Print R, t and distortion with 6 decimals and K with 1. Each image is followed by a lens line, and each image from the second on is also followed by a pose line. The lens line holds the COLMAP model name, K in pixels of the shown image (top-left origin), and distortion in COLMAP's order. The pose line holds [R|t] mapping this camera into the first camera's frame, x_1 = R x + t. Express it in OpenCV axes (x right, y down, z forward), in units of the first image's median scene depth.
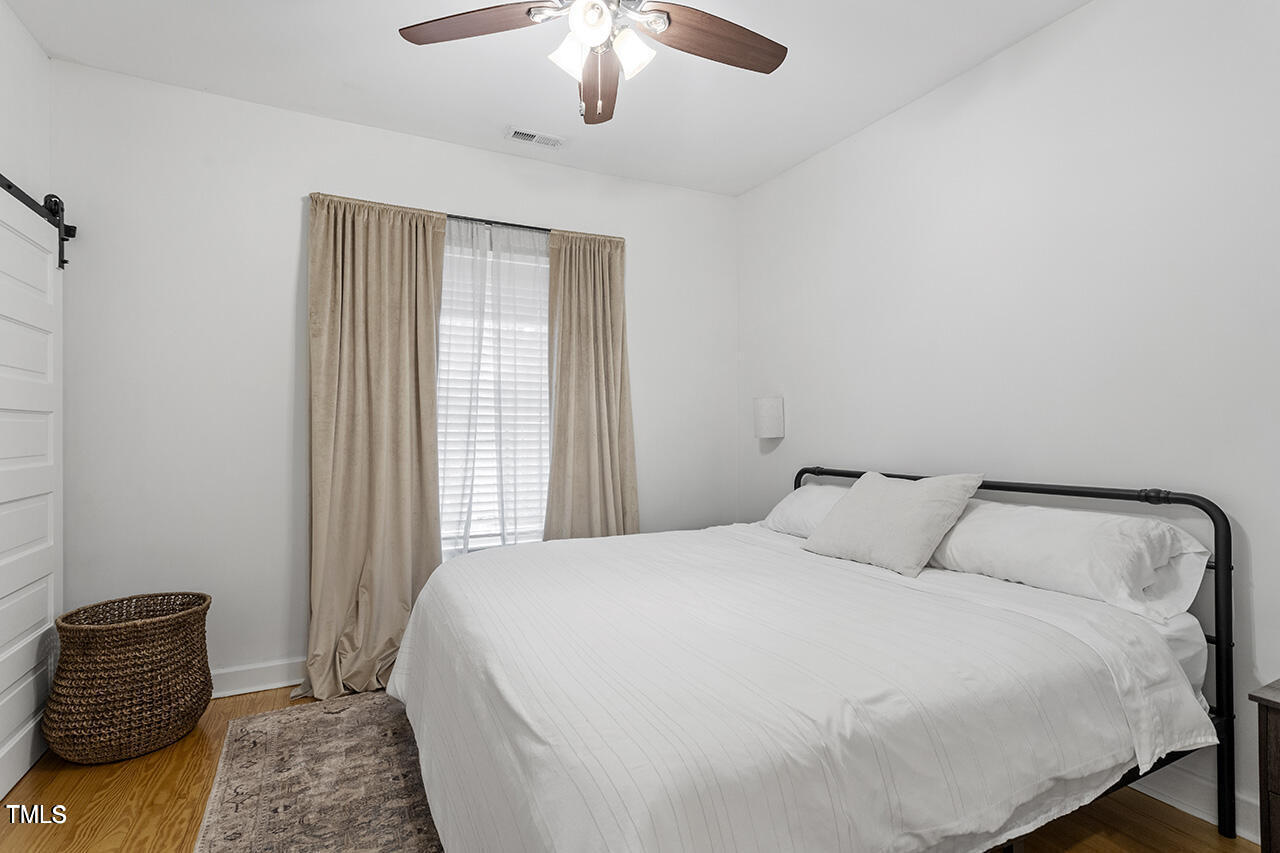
lens RADIAL K [[609.8, 0, 639.8], [0, 609.8, 420.9], [0, 0, 1]] dist [0.004548, 0.002335]
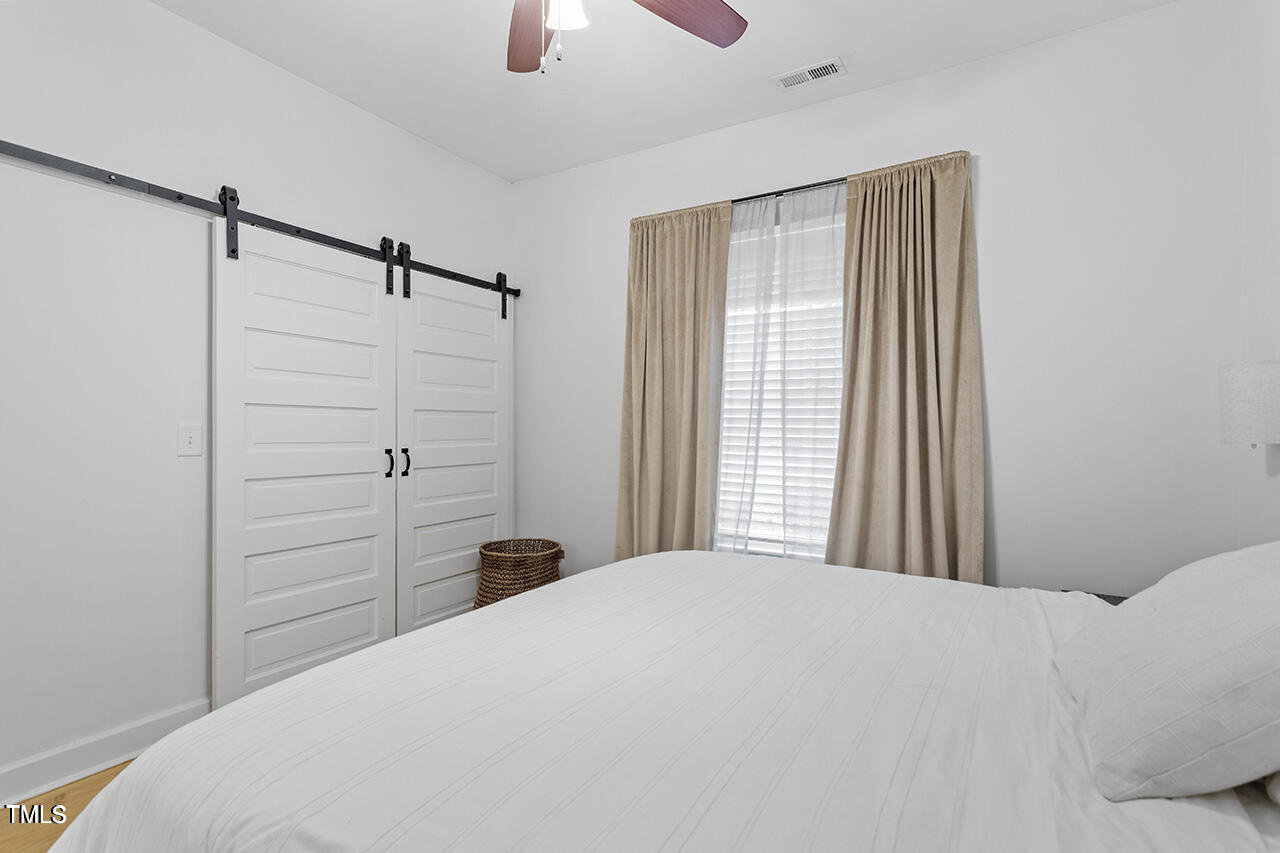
lens RADIAL K [[609.8, 0, 640.3], [0, 609.8, 436.6], [0, 0, 1]] dist [0.004548, 0.002335]
pose [[0.529507, 0.023378, -0.847984, 0.418041], [0.005483, 0.999505, 0.030980, 0.002654], [0.848288, -0.021054, 0.529116, 0.349939]]
